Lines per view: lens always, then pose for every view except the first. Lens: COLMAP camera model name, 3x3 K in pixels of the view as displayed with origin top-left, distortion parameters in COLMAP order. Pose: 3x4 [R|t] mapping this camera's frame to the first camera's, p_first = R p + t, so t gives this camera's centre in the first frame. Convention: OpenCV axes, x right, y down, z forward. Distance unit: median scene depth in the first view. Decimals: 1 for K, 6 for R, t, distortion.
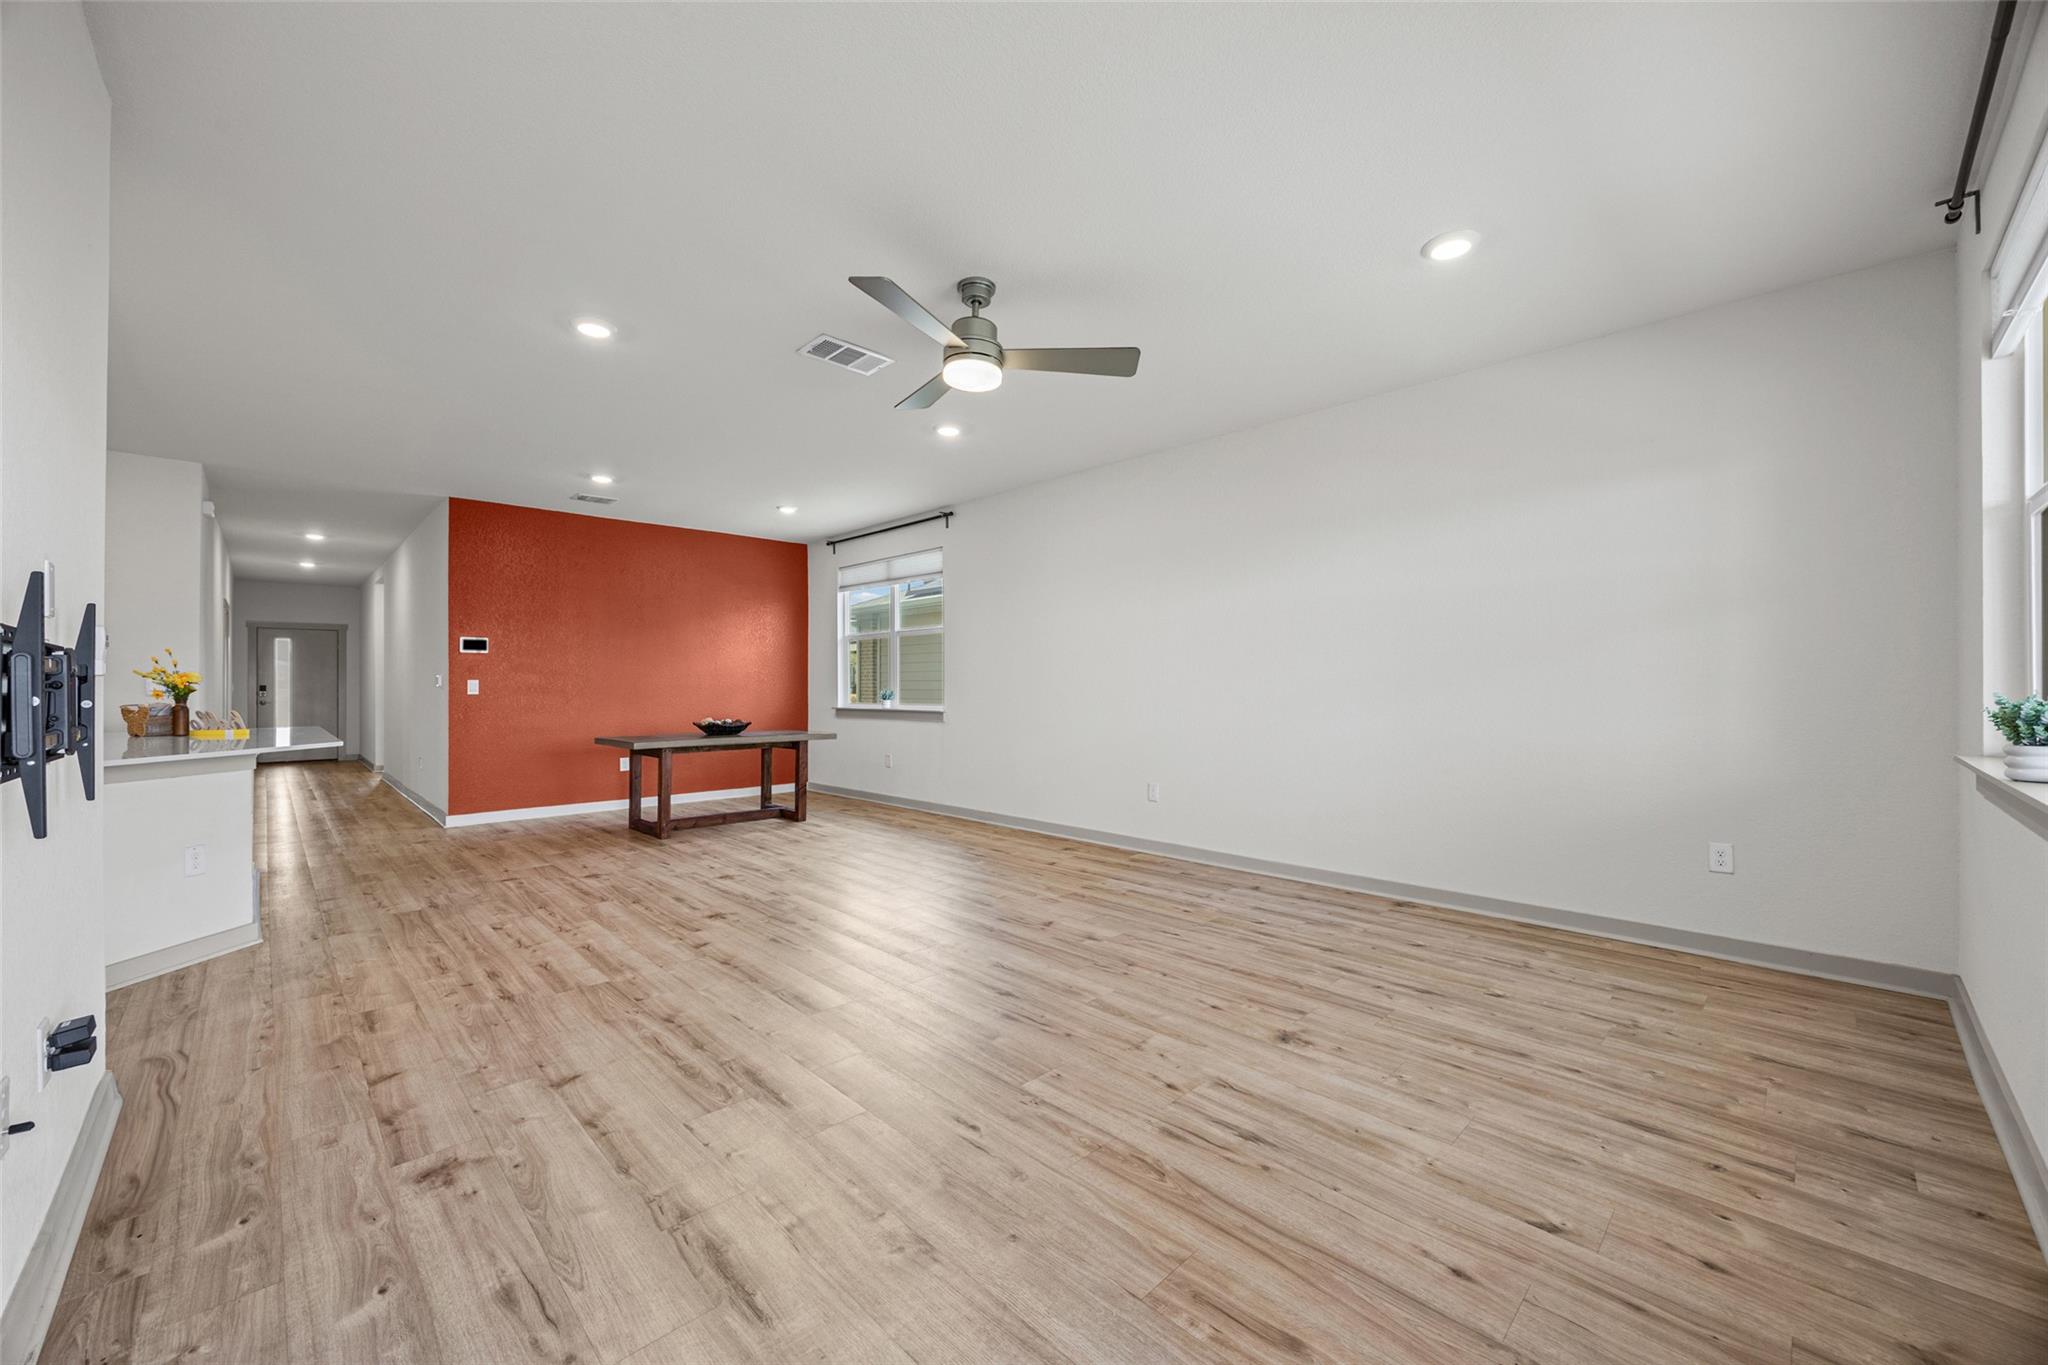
lens RADIAL K [[794.3, 0, 1027.3], [0, 794.3, 679.6], [0, 0, 1]] dist [-0.001328, 0.000629]
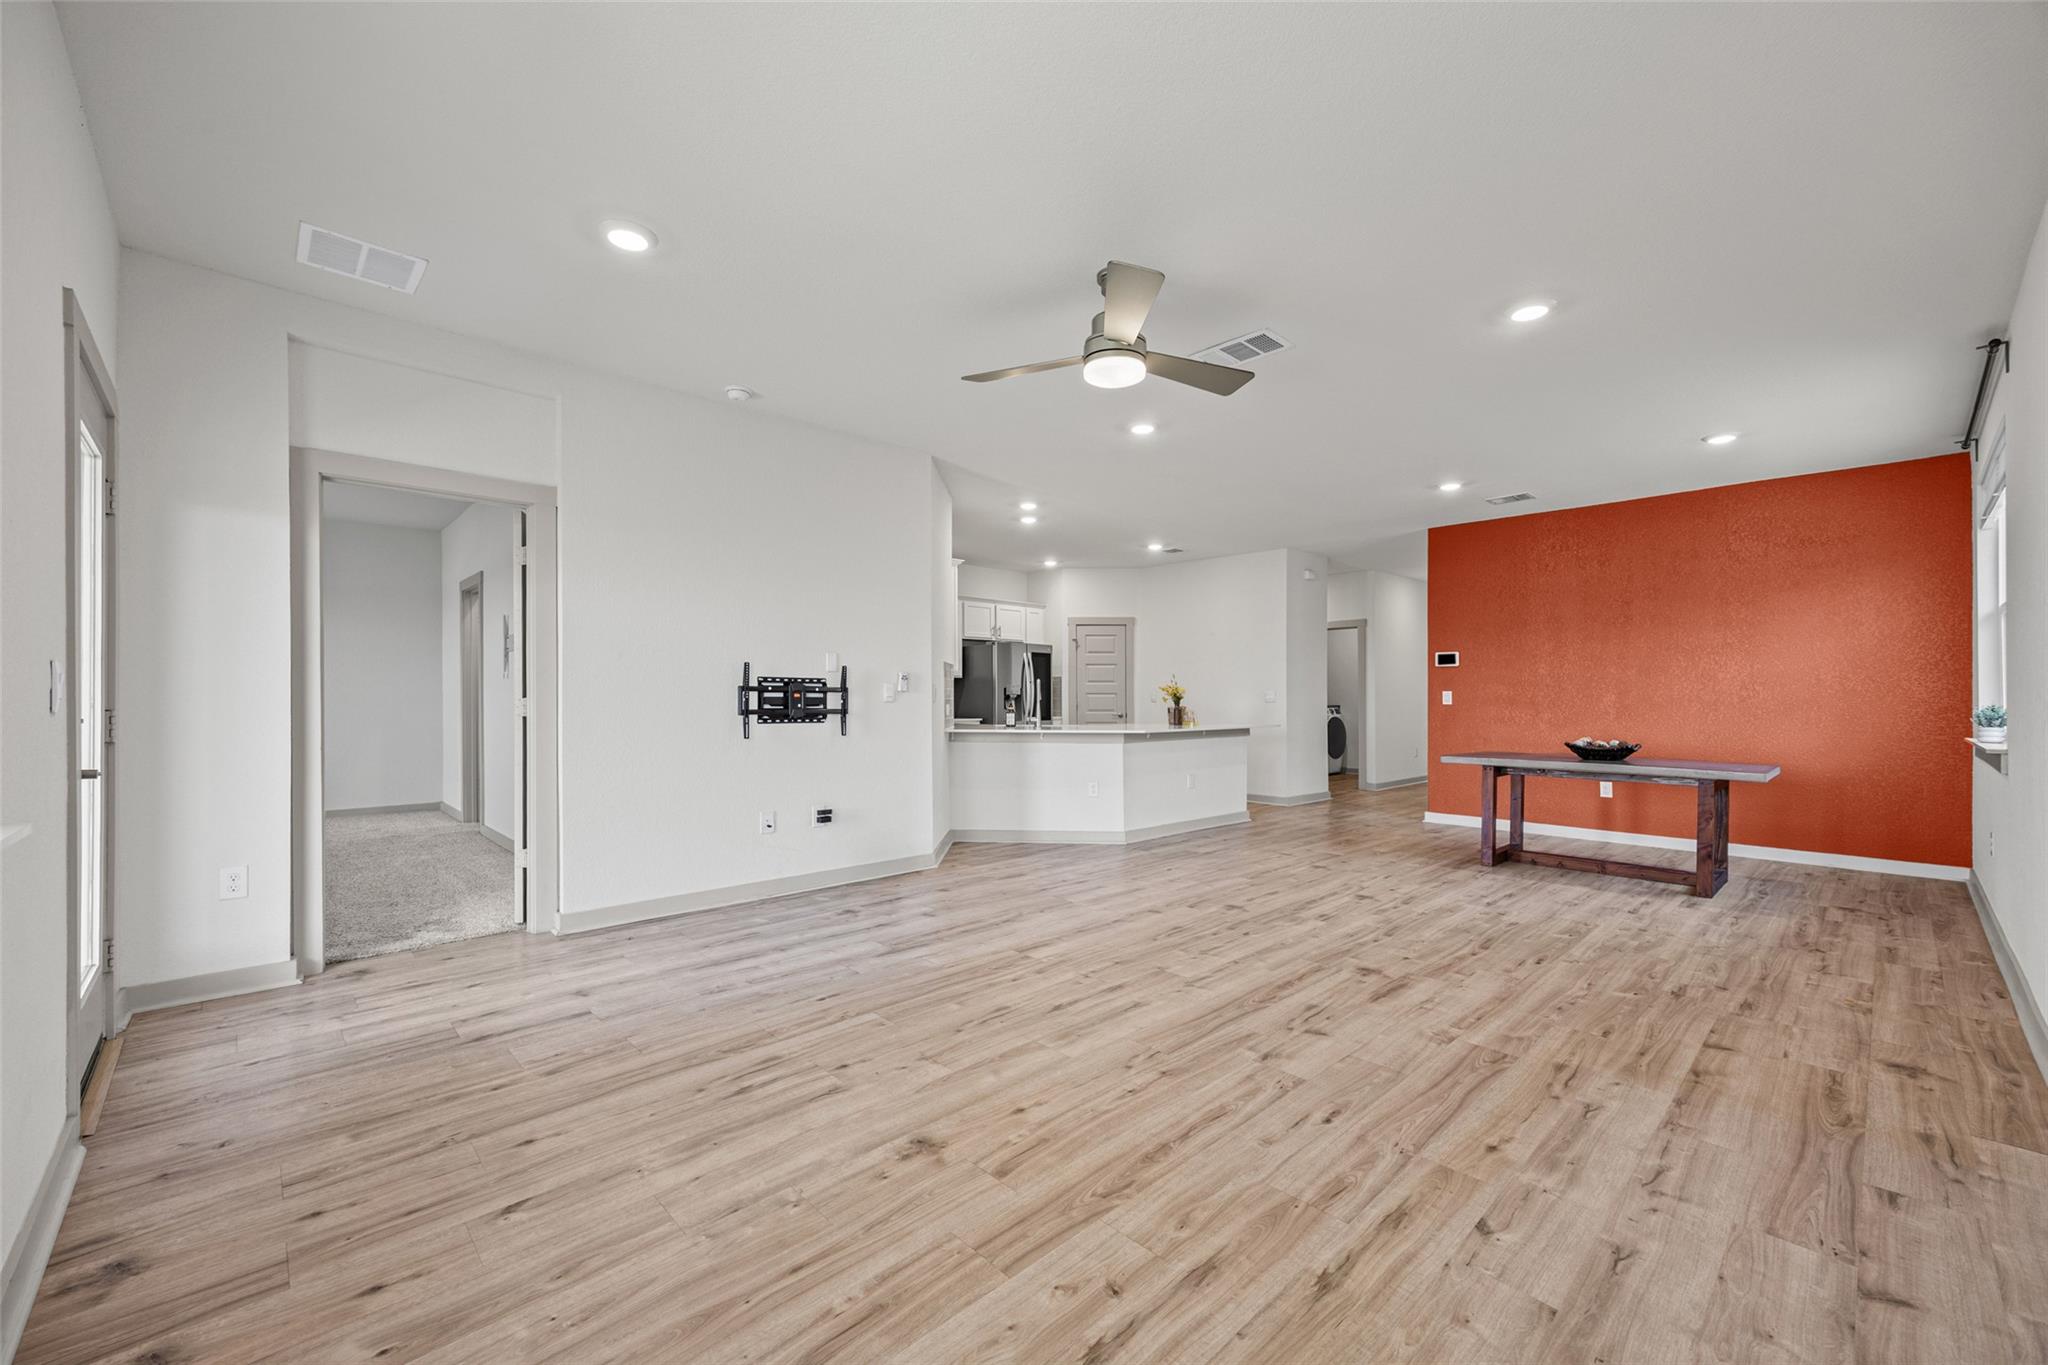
lens RADIAL K [[820.0, 0, 1011.5], [0, 820.0, 695.2], [0, 0, 1]] dist [0.004824, 0.000059]
pose [[-0.032673, -0.000144, -0.999466, 1.002467], [0.005036, 0.999987, -0.000309, 0.007230], [0.999453, -0.005043, -0.032672, 0.986698]]
